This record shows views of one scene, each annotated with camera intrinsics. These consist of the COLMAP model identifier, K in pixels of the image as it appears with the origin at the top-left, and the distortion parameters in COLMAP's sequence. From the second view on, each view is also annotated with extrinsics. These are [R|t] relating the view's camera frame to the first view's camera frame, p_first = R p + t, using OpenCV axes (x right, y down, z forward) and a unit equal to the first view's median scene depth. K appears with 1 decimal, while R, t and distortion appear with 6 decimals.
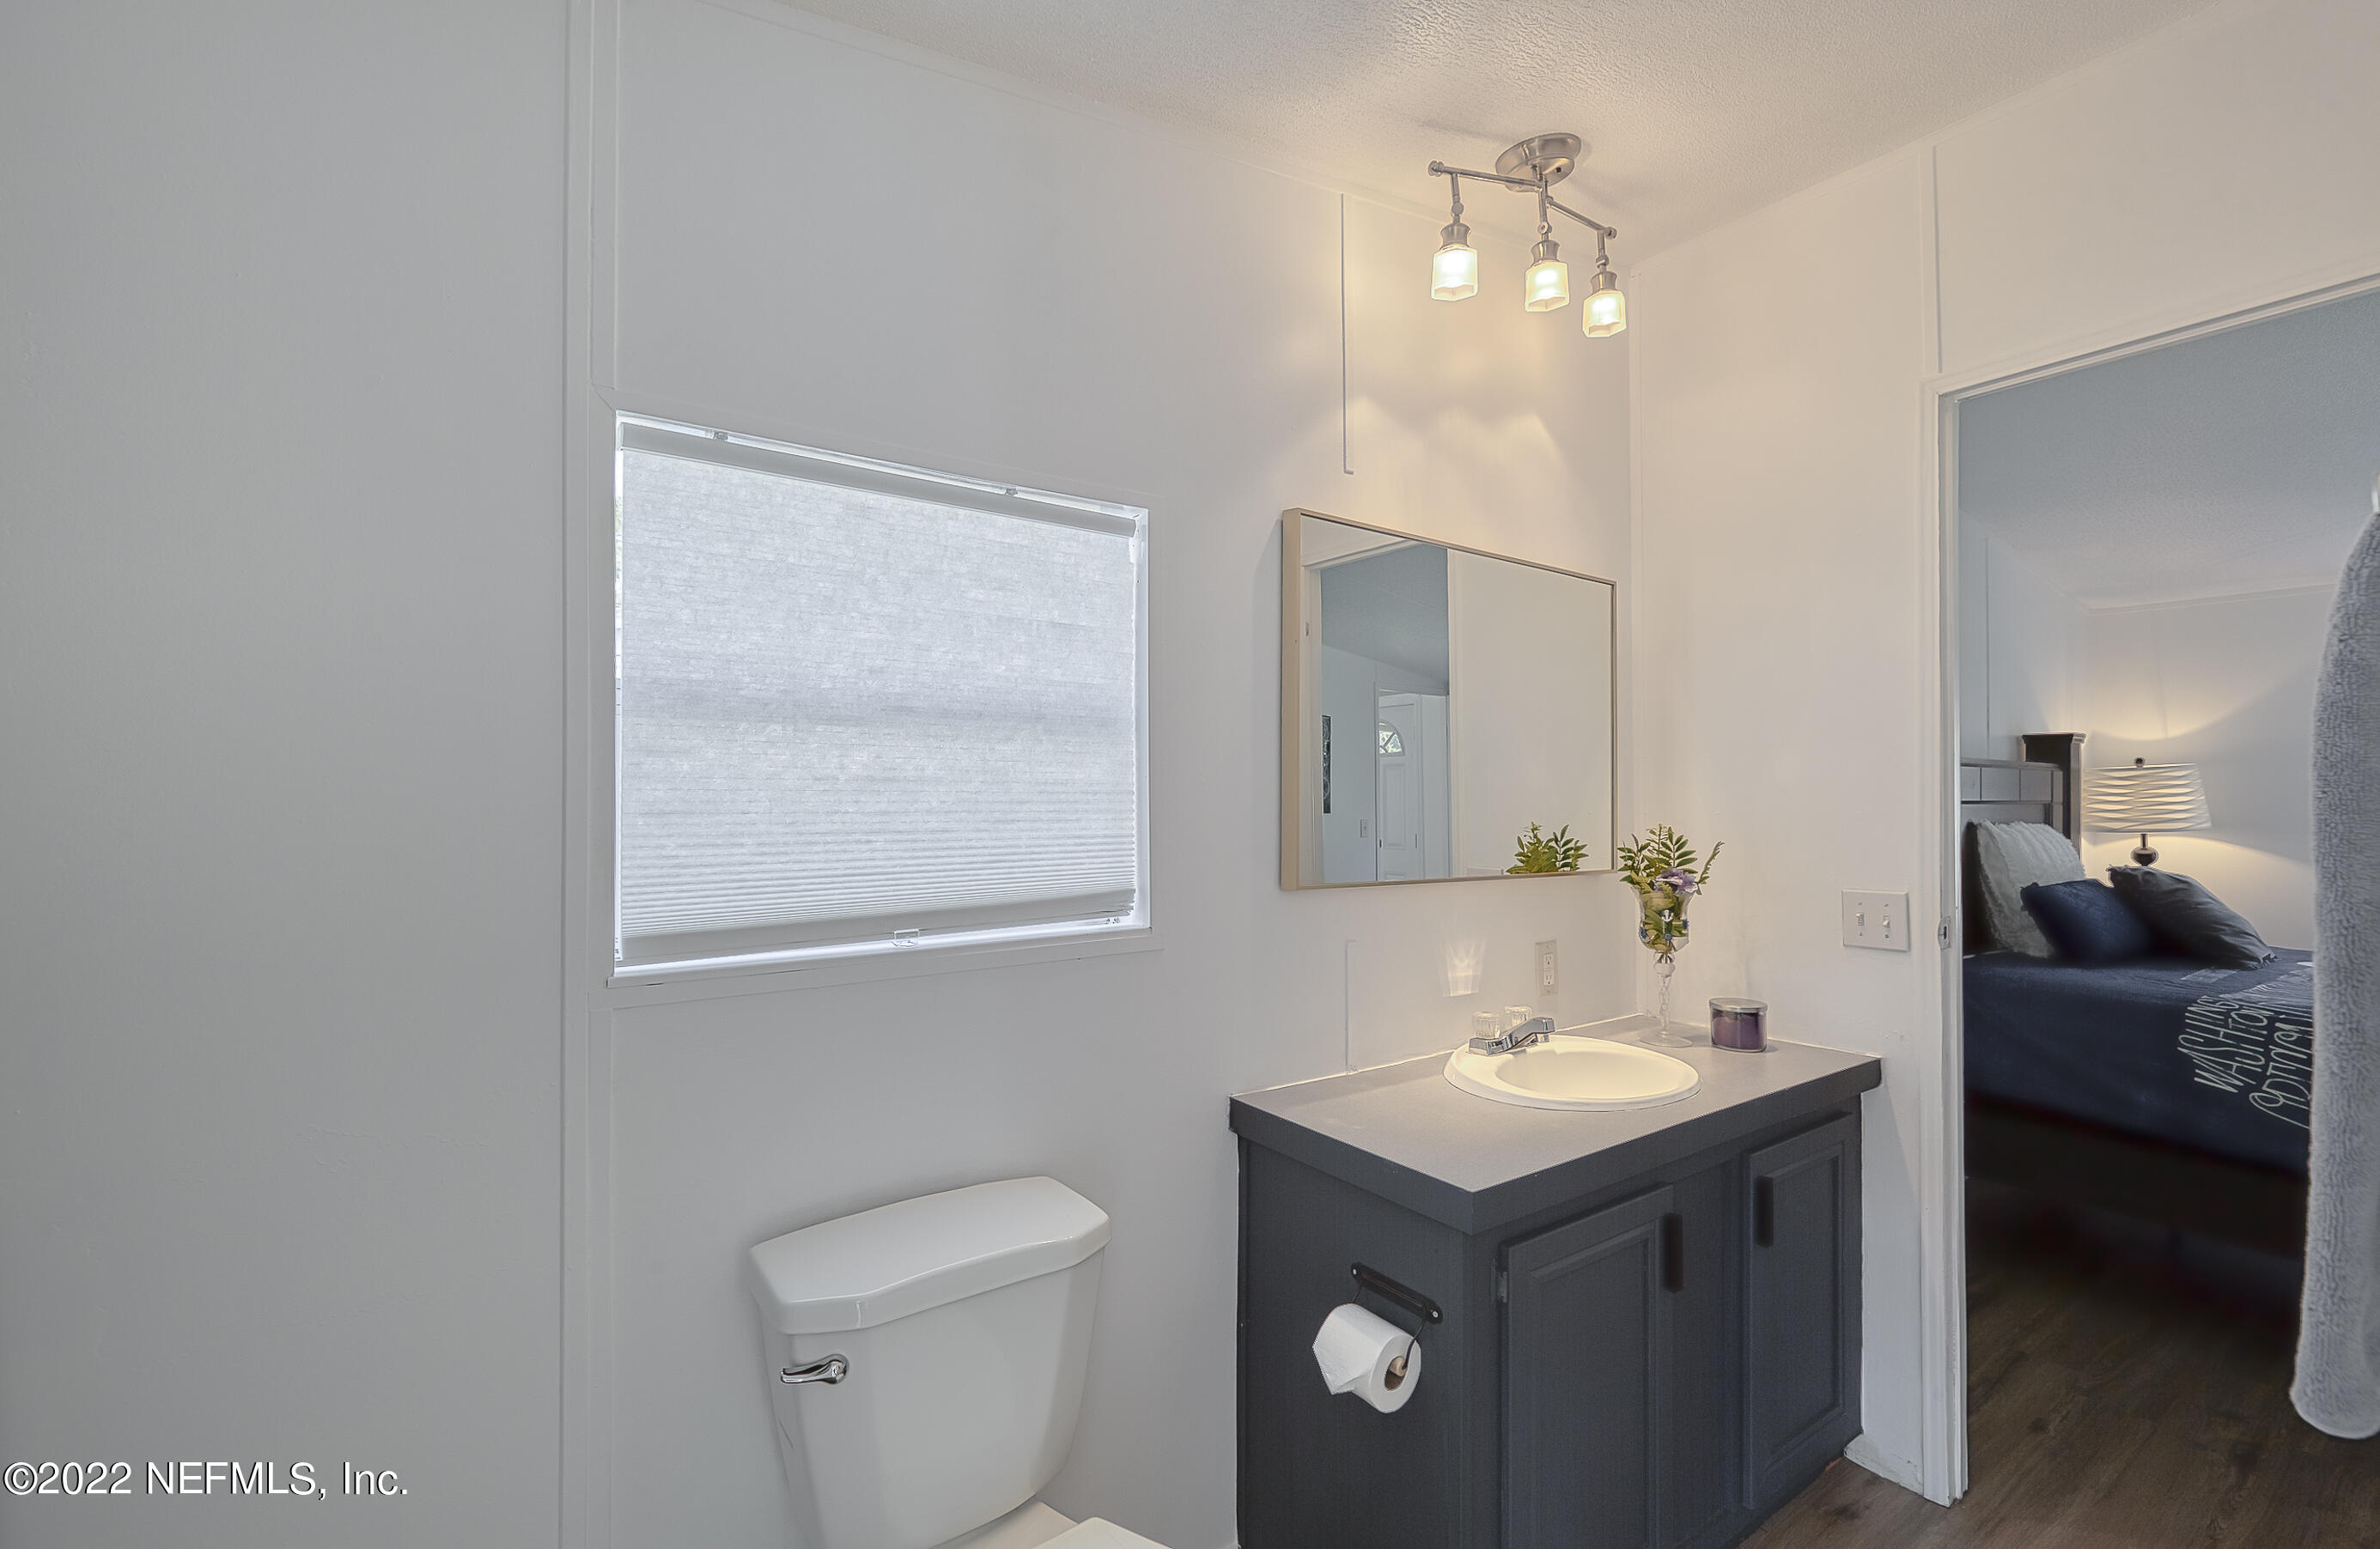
lens RADIAL K [[1036.6, 0, 1190.0], [0, 1036.6, 774.5], [0, 0, 1]] dist [-0.001204, 0.000127]
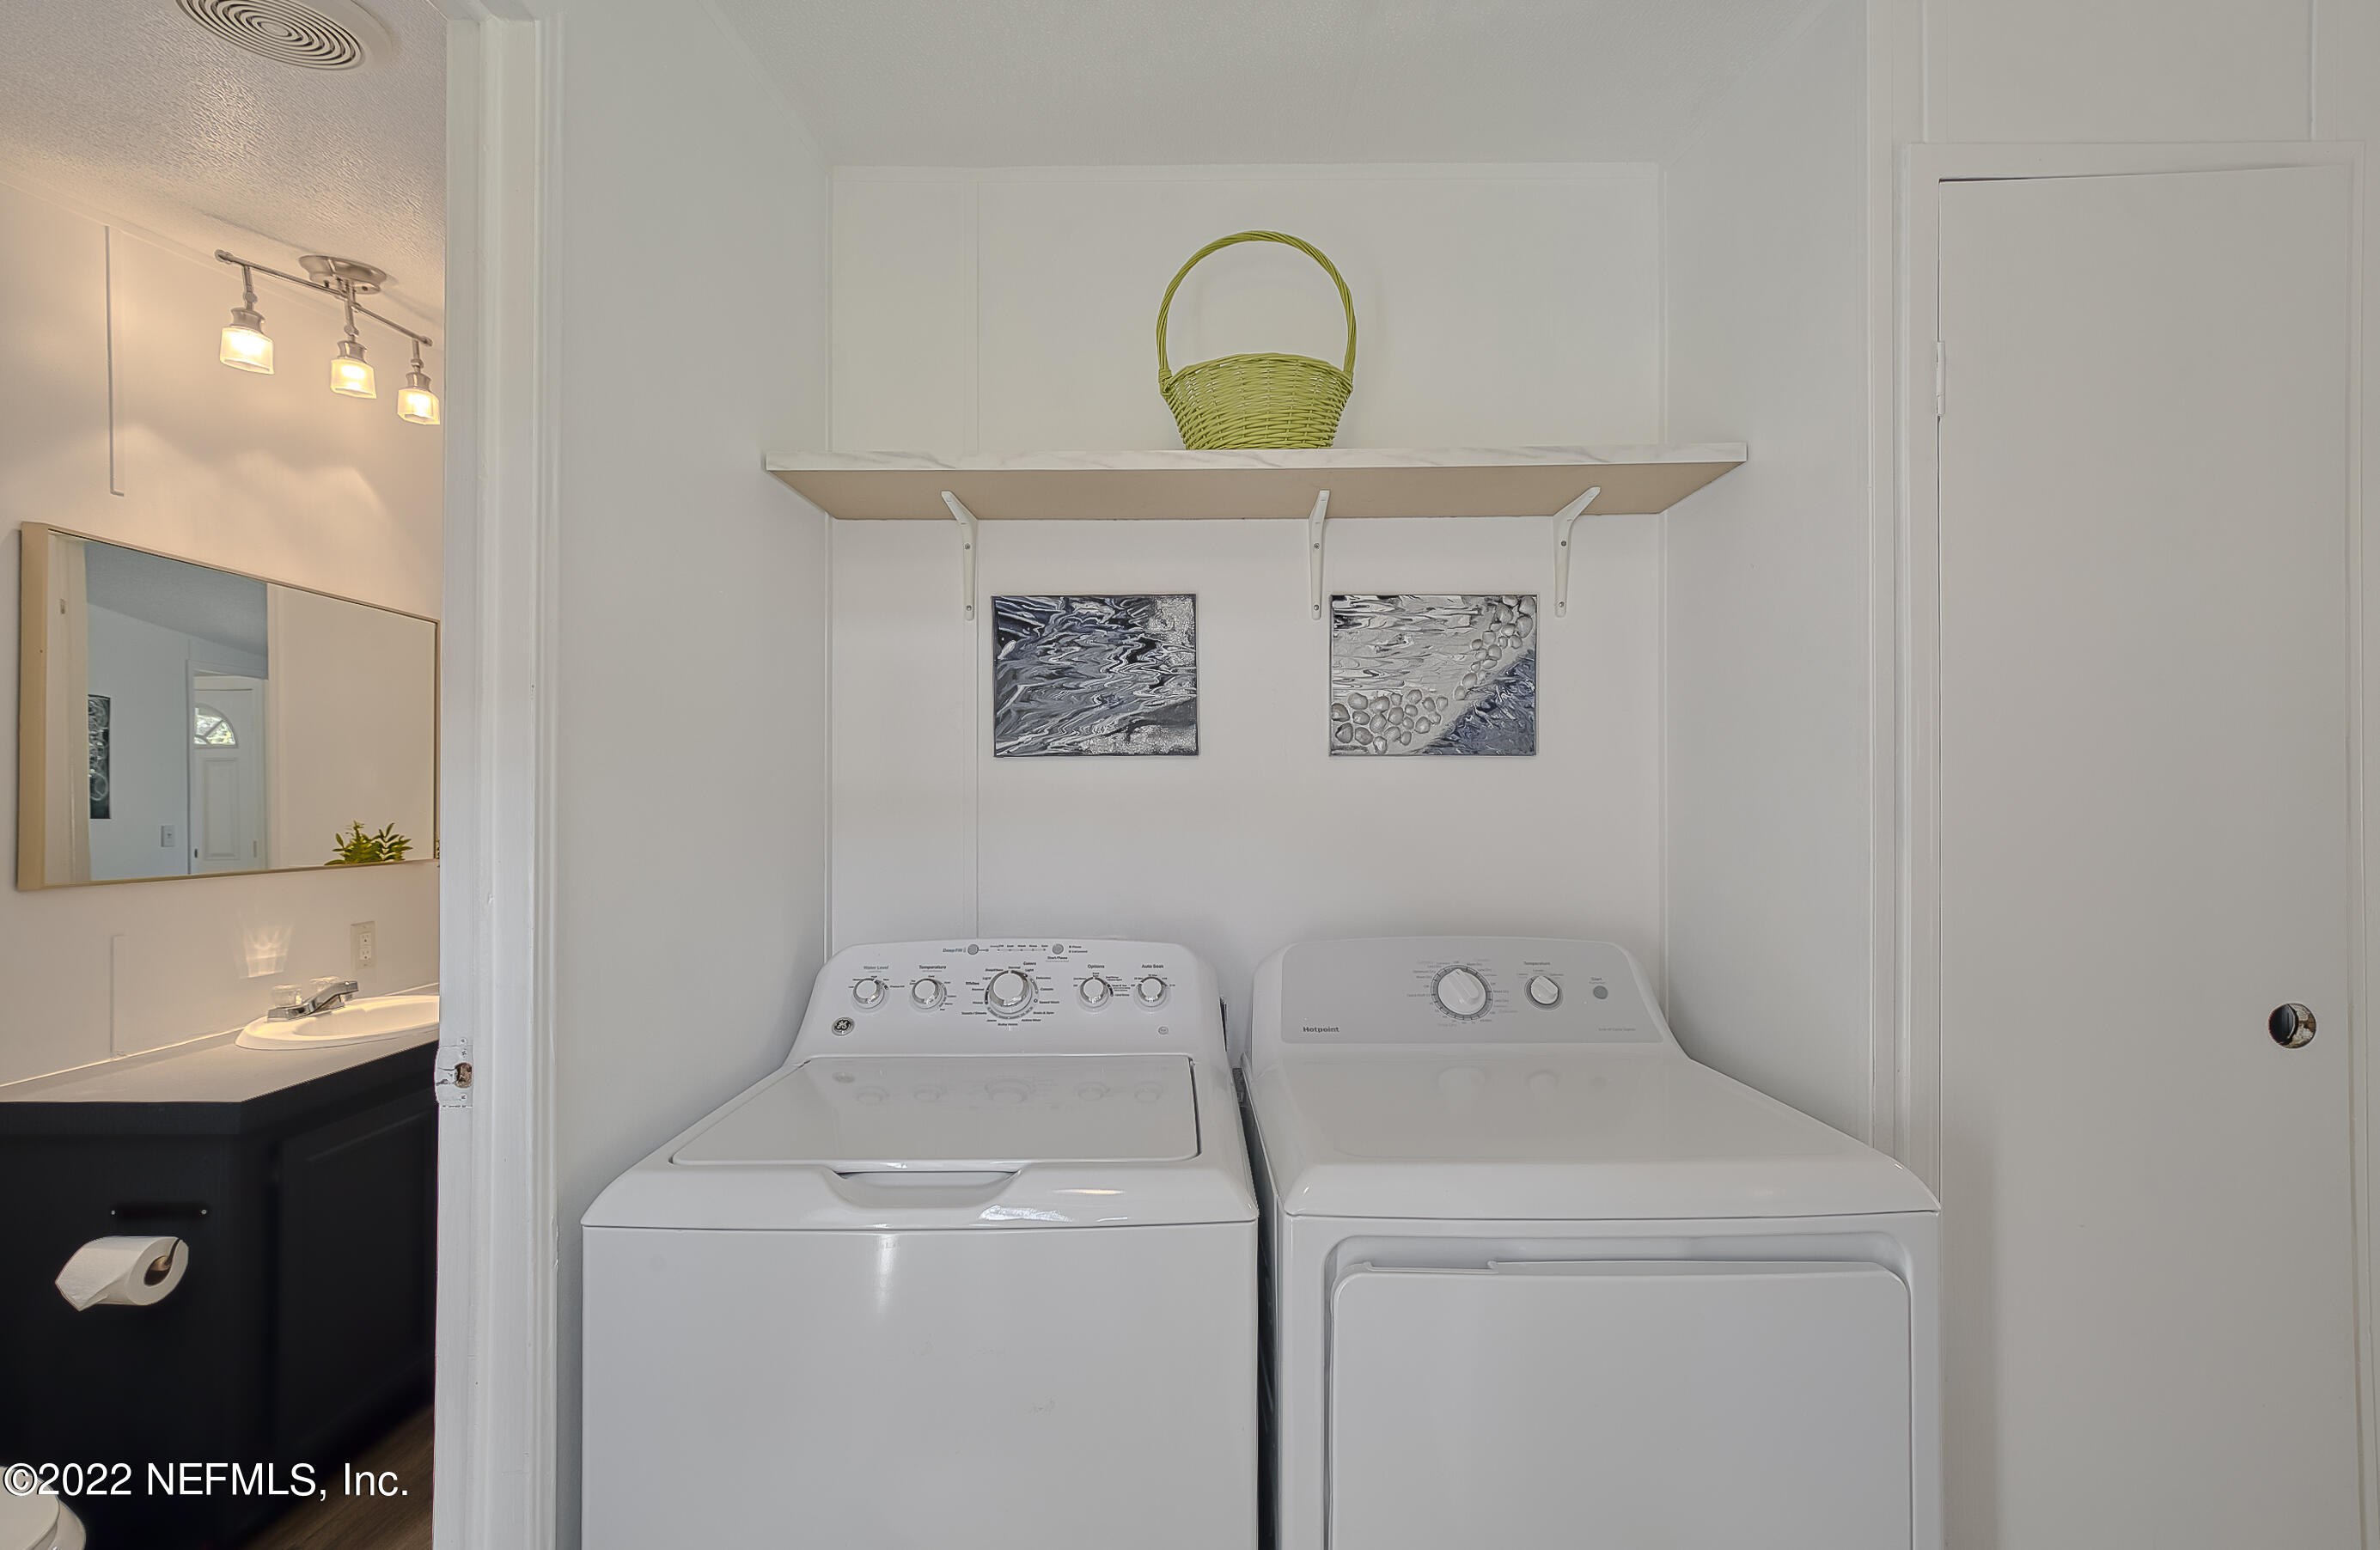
lens RADIAL K [[1047.0, 0, 1187.5], [0, 1047.0, 790.3], [0, 0, 1]] dist [-0.002825, 0.008699]
pose [[0.599397, 0.002838, 0.800447, -0.051588], [-0.015850, 0.999840, 0.008323, -0.013981], [-0.800295, -0.017676, 0.599346, -0.506664]]
